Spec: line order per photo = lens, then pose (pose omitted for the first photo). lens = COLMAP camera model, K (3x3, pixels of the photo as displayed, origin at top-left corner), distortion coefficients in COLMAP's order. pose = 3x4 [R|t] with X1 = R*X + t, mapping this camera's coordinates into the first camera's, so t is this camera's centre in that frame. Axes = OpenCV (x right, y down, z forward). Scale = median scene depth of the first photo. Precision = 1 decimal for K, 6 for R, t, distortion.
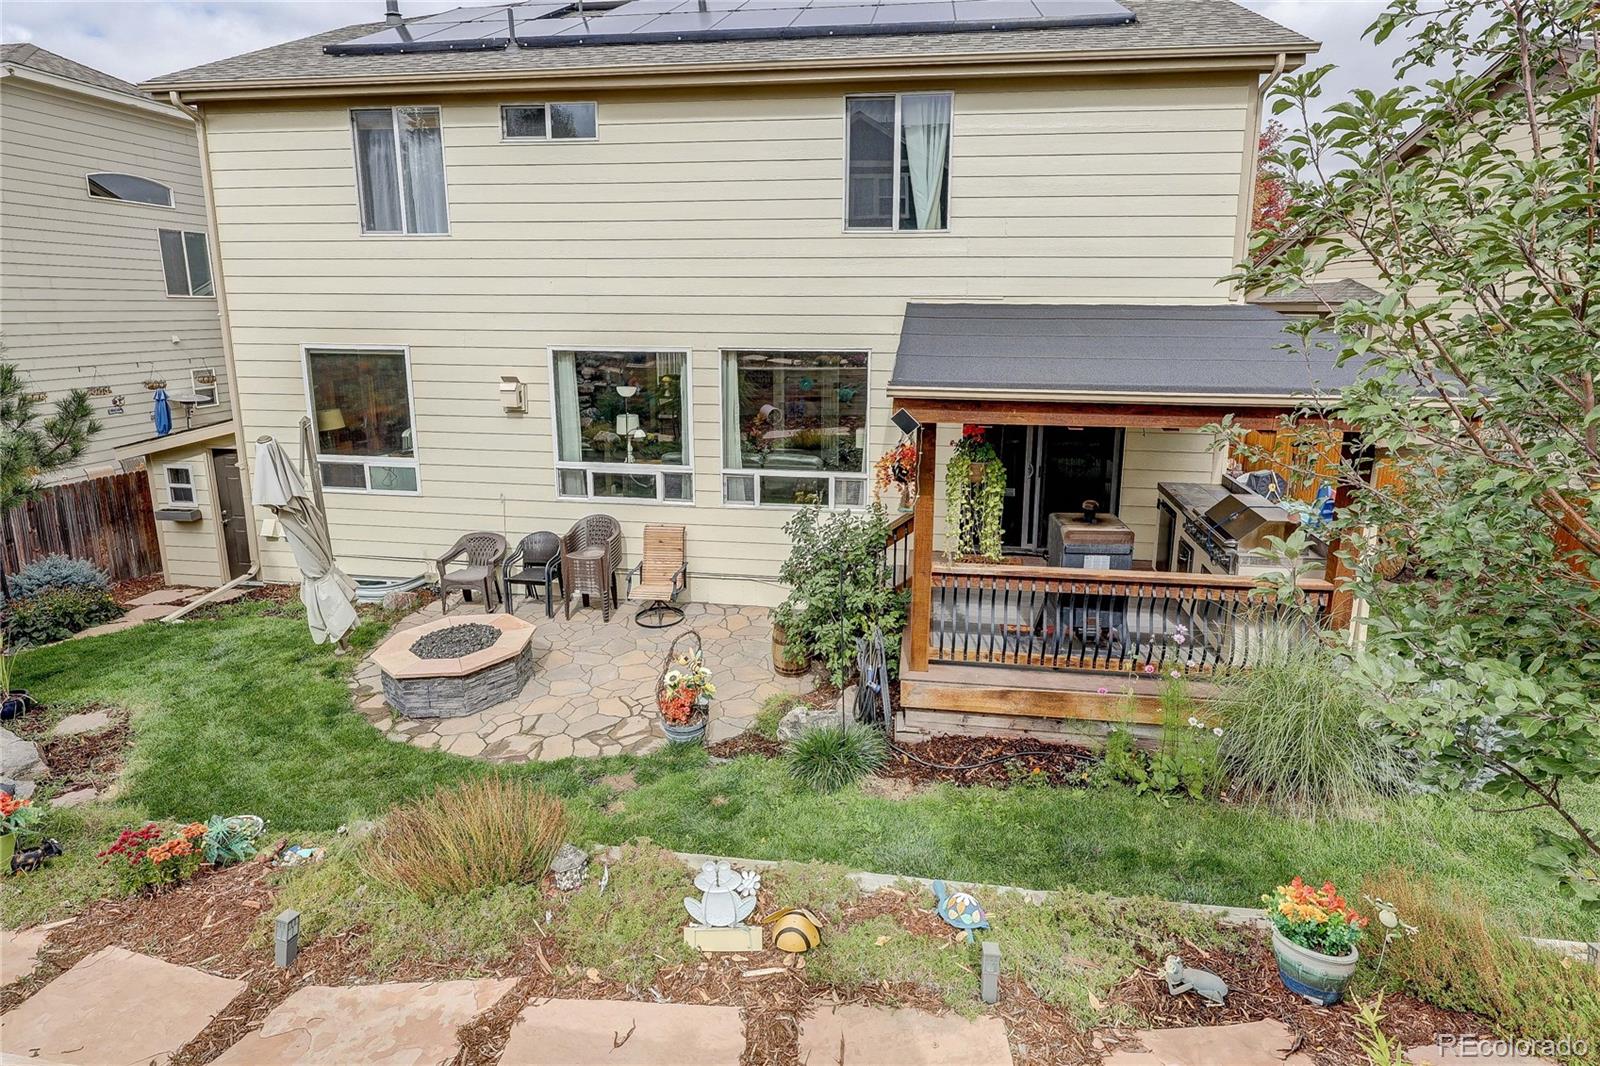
lens RADIAL K [[750.4, 0, 803.2], [0, 750.4, 454.1], [0, 0, 1]] dist [-0.000107, 0.001028]
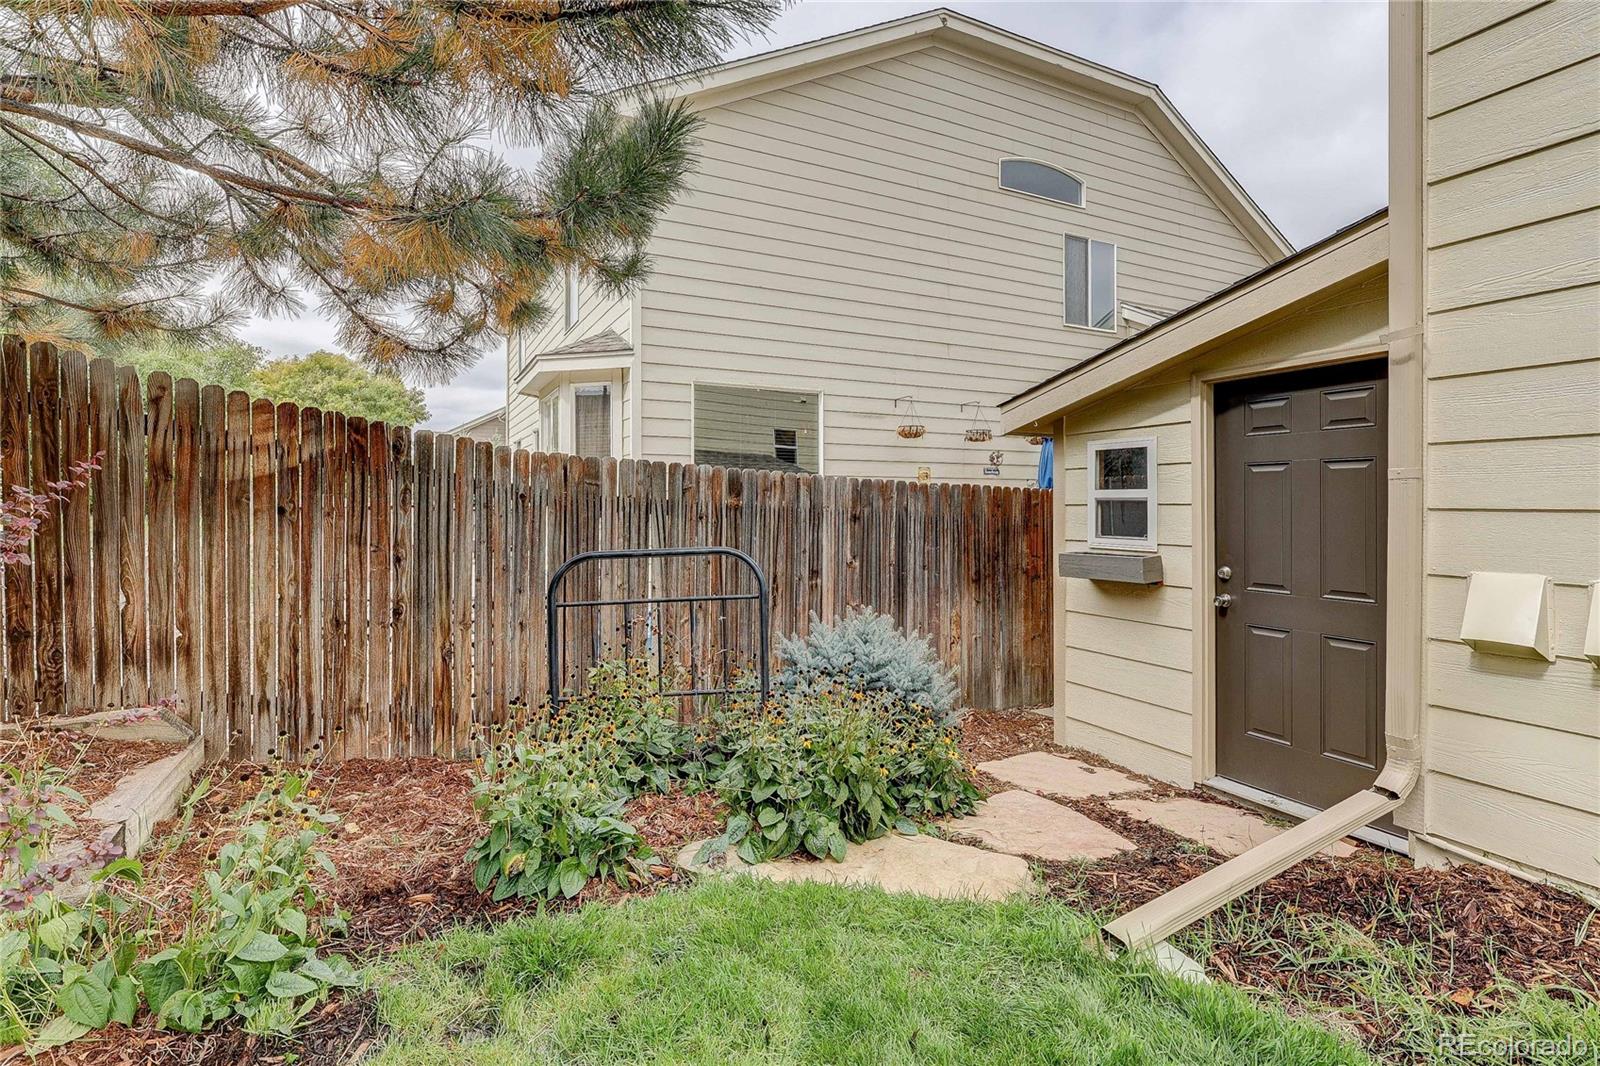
lens RADIAL K [[750.4, 0, 796.1], [0, 750.4, 521.9], [0, 0, 1]] dist [-0.000107, 0.001028]
pose [[0.559722, 0.006420, -0.828655, -0.600832], [-0.145349, 0.985229, -0.090545, 0.115339], [0.815834, 0.171124, 0.552387, 0.649616]]
